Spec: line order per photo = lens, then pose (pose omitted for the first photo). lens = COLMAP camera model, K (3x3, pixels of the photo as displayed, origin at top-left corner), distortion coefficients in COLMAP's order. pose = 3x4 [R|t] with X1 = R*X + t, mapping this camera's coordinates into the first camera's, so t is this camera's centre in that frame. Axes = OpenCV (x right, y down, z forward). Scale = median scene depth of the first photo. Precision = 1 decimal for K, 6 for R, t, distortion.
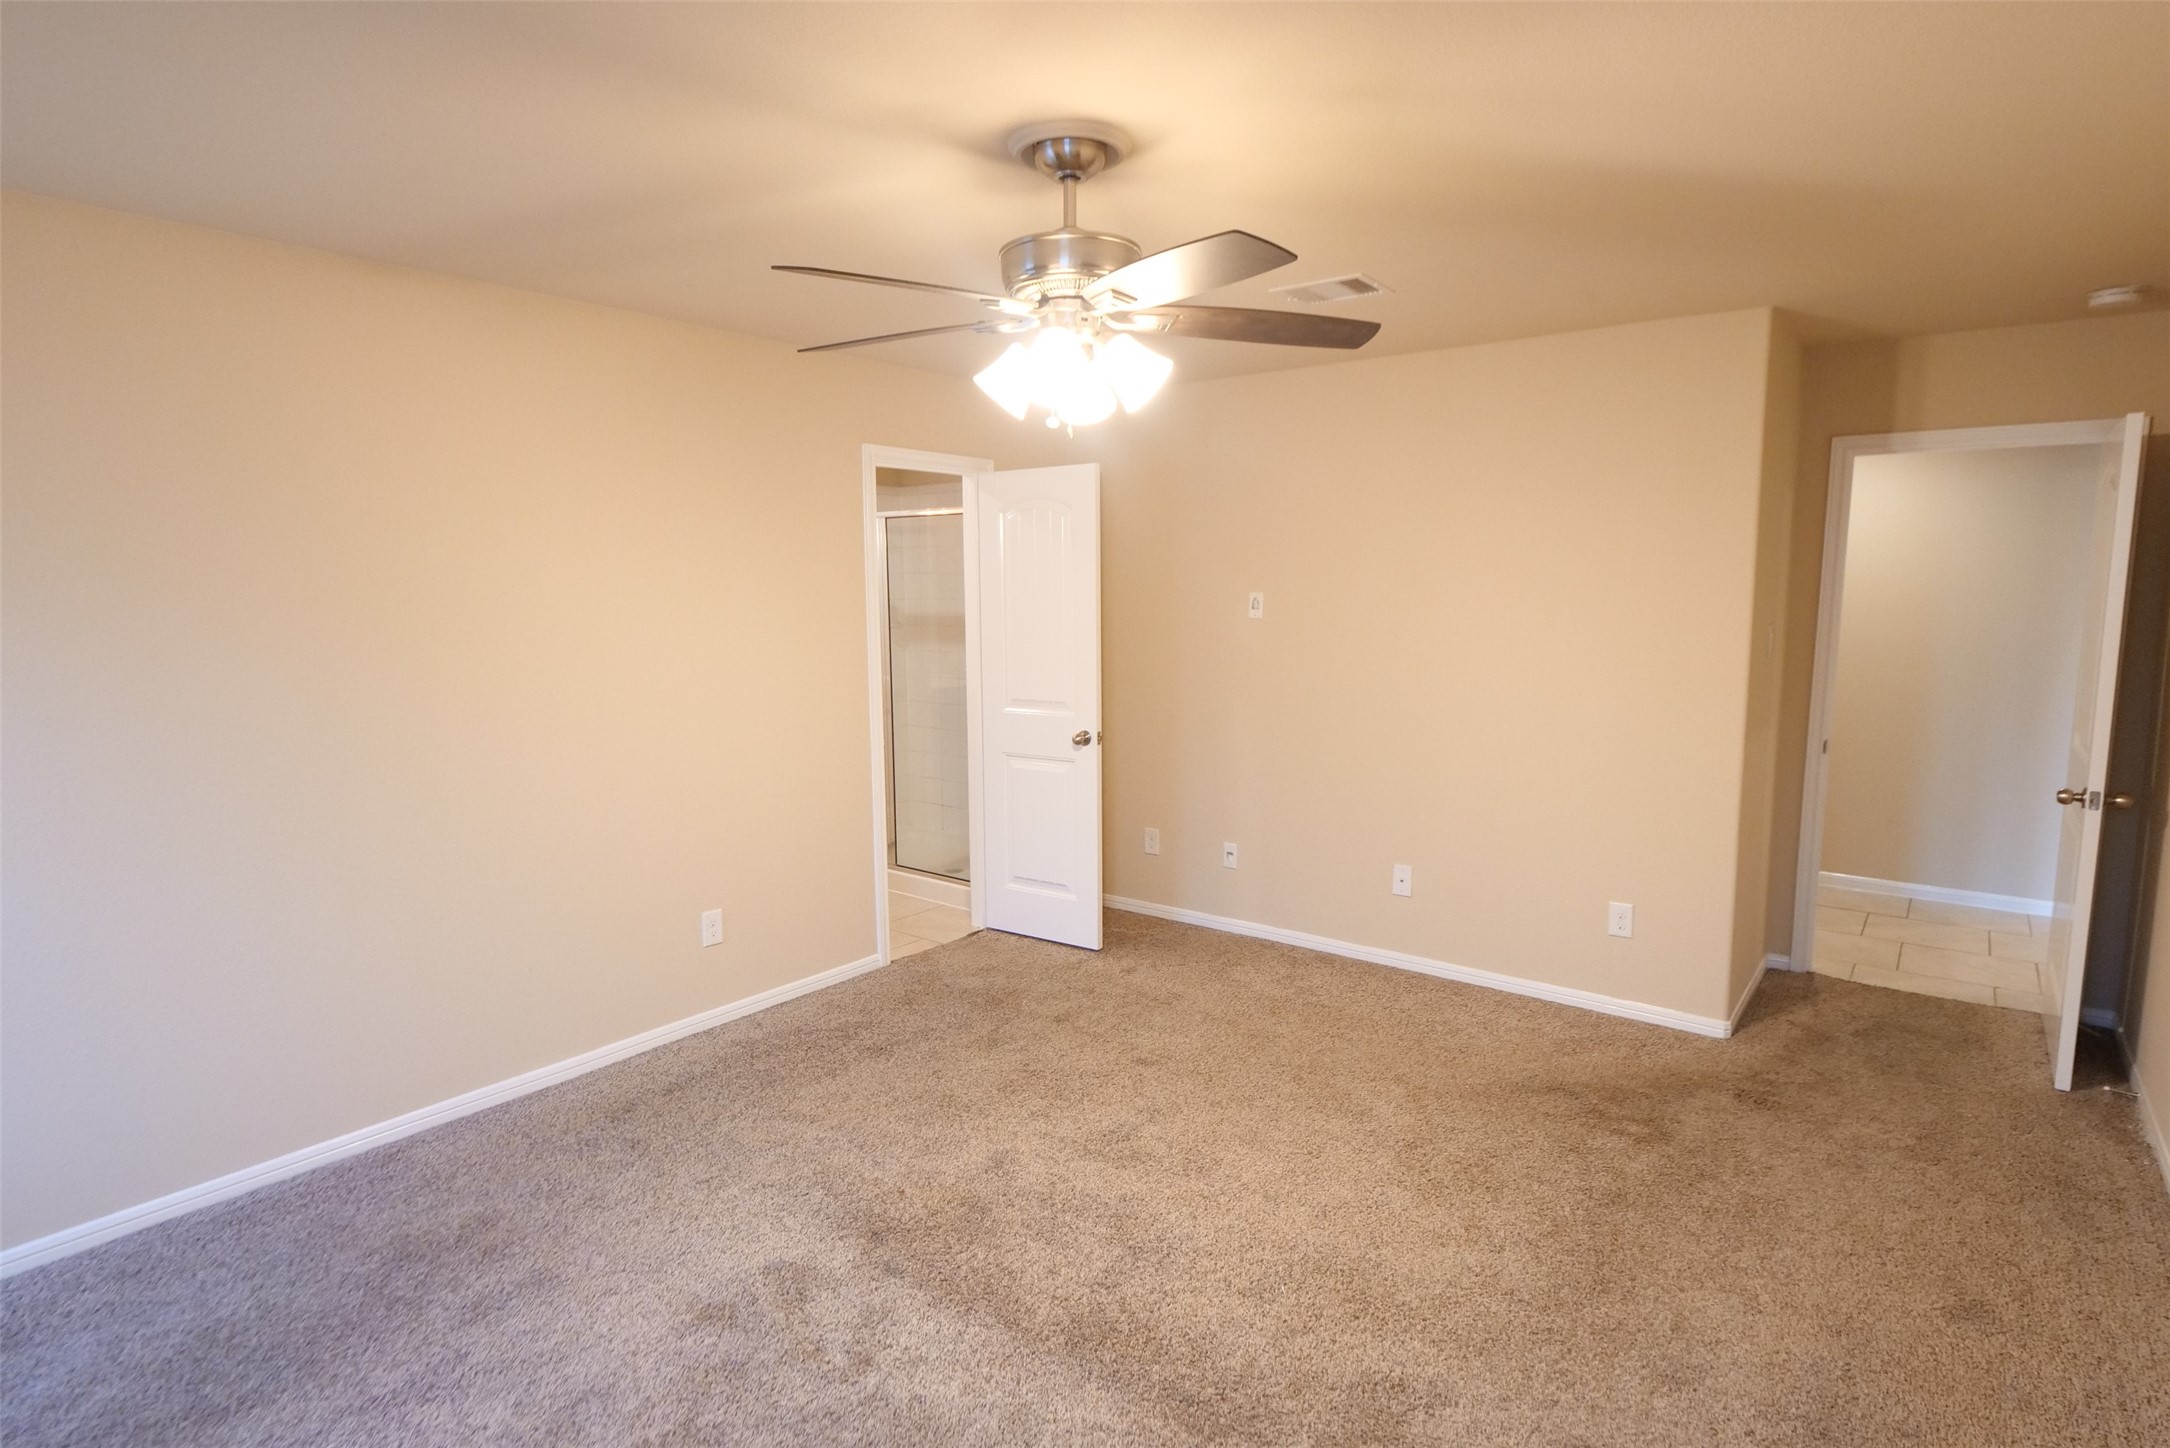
lens RADIAL K [[1127.1, 0, 1073.7], [0, 1127.1, 716.6], [0, 0, 1]] dist [-0.005145, -0.001895]
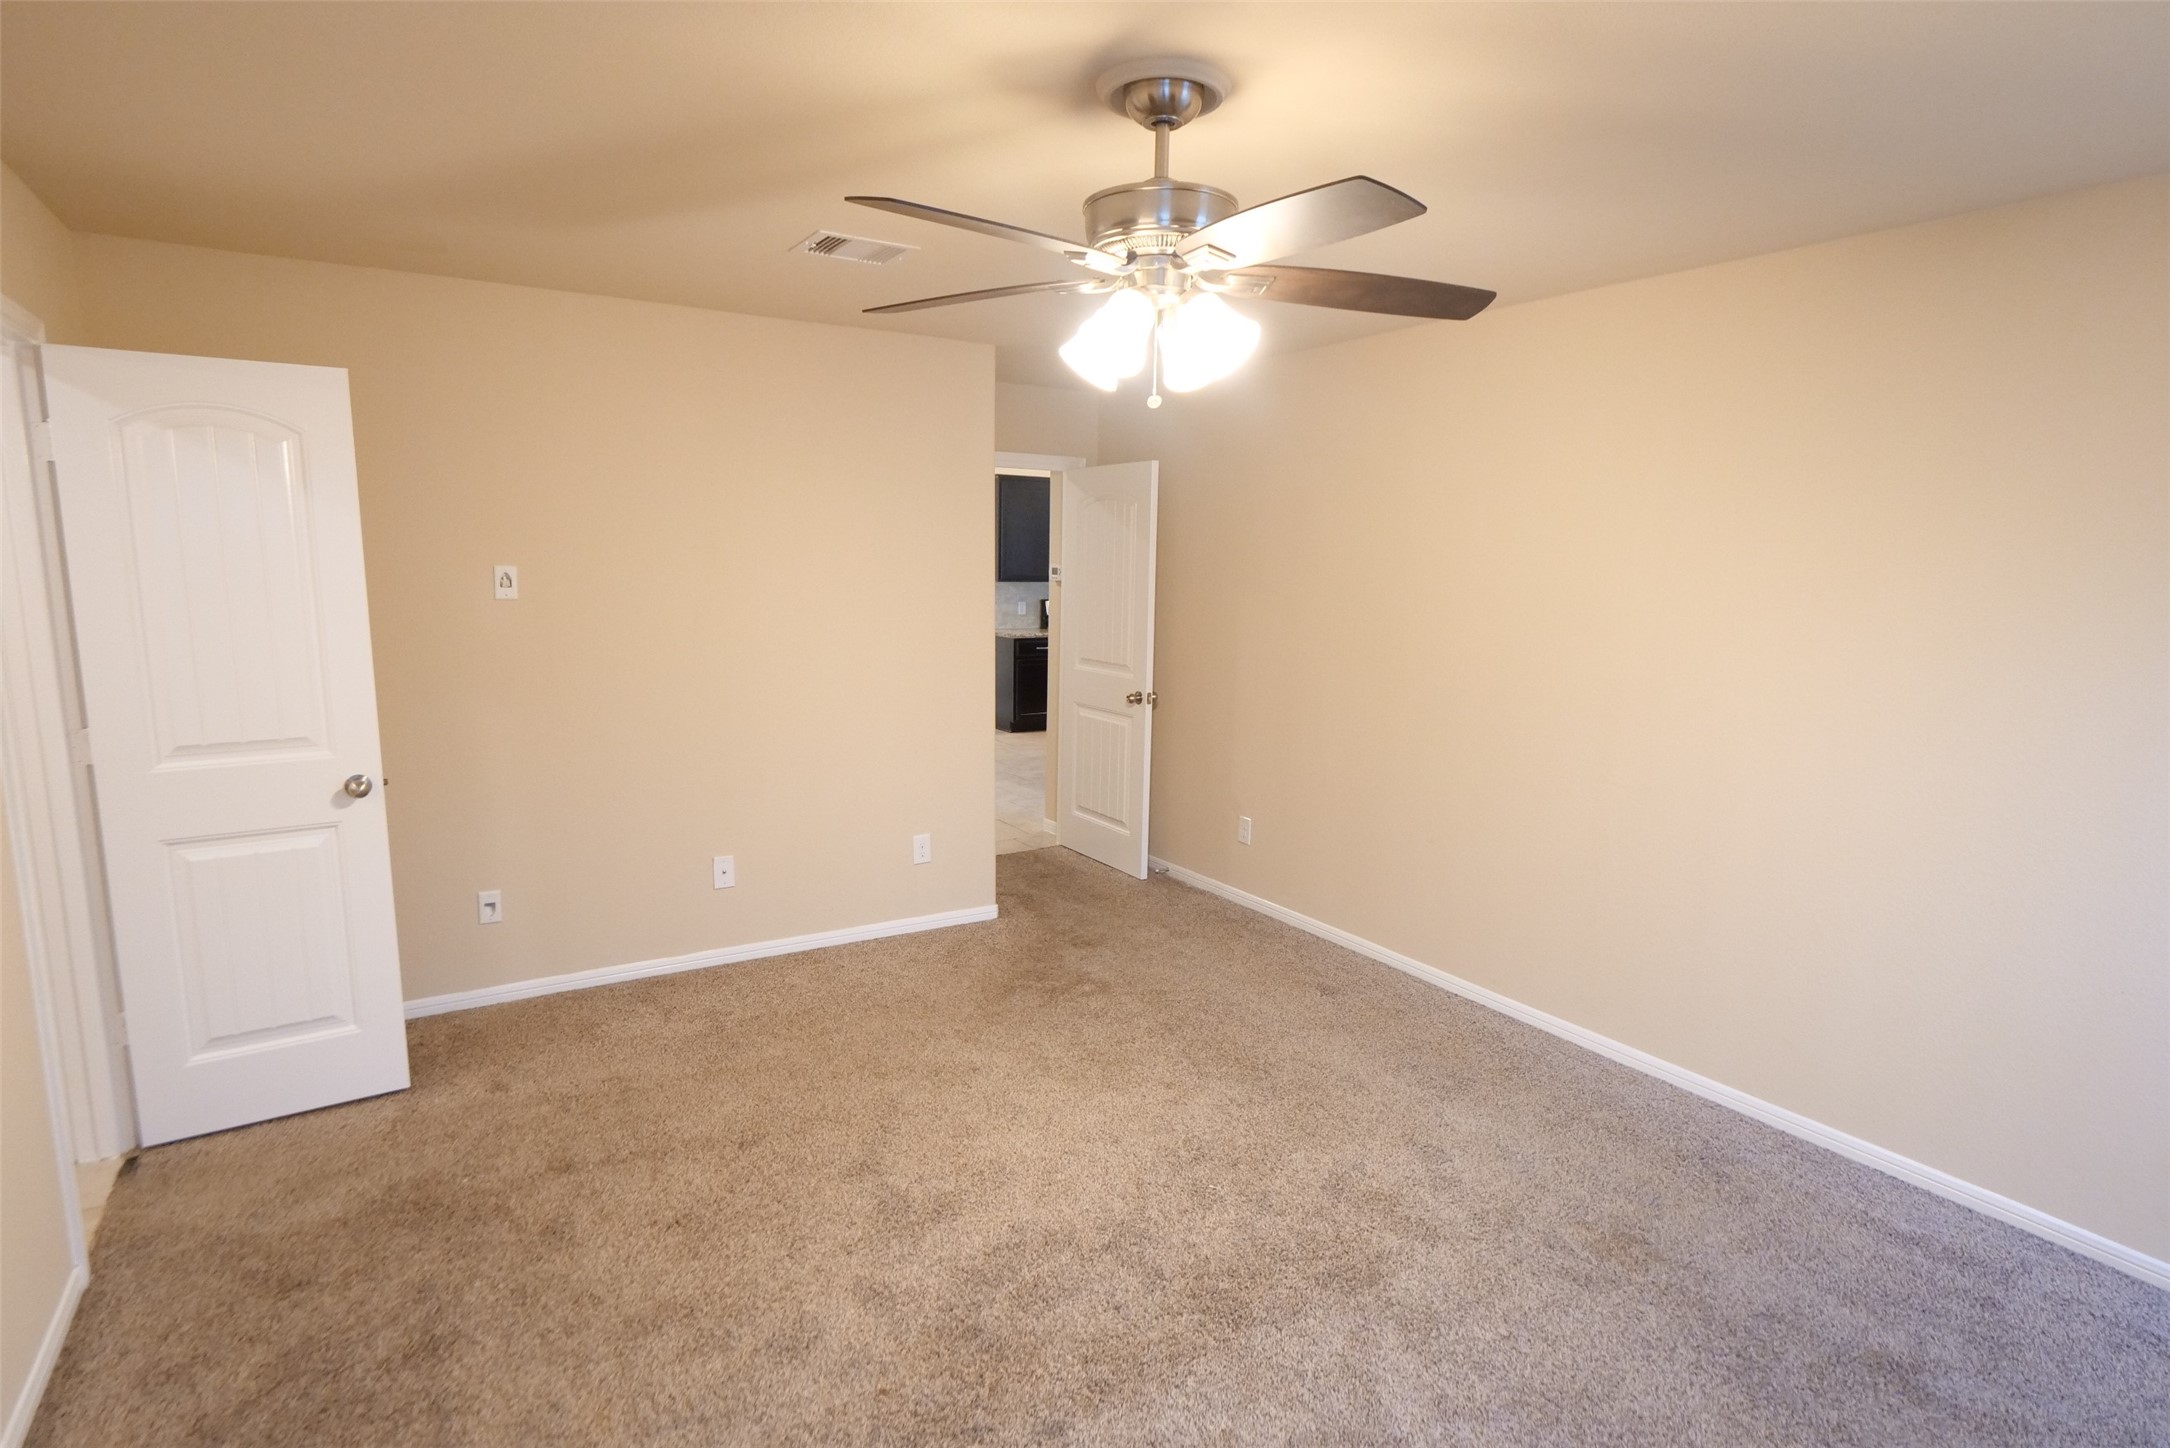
lens RADIAL K [[1127.1, 0, 1076.0], [0, 1127.1, 729.3], [0, 0, 1]] dist [-0.005145, -0.001895]
pose [[0.365023, -0.136128, 0.920992, -0.527317], [0.105093, 0.988954, 0.104521, -0.046896], [-0.925048, 0.058637, 0.375298, 0.426754]]
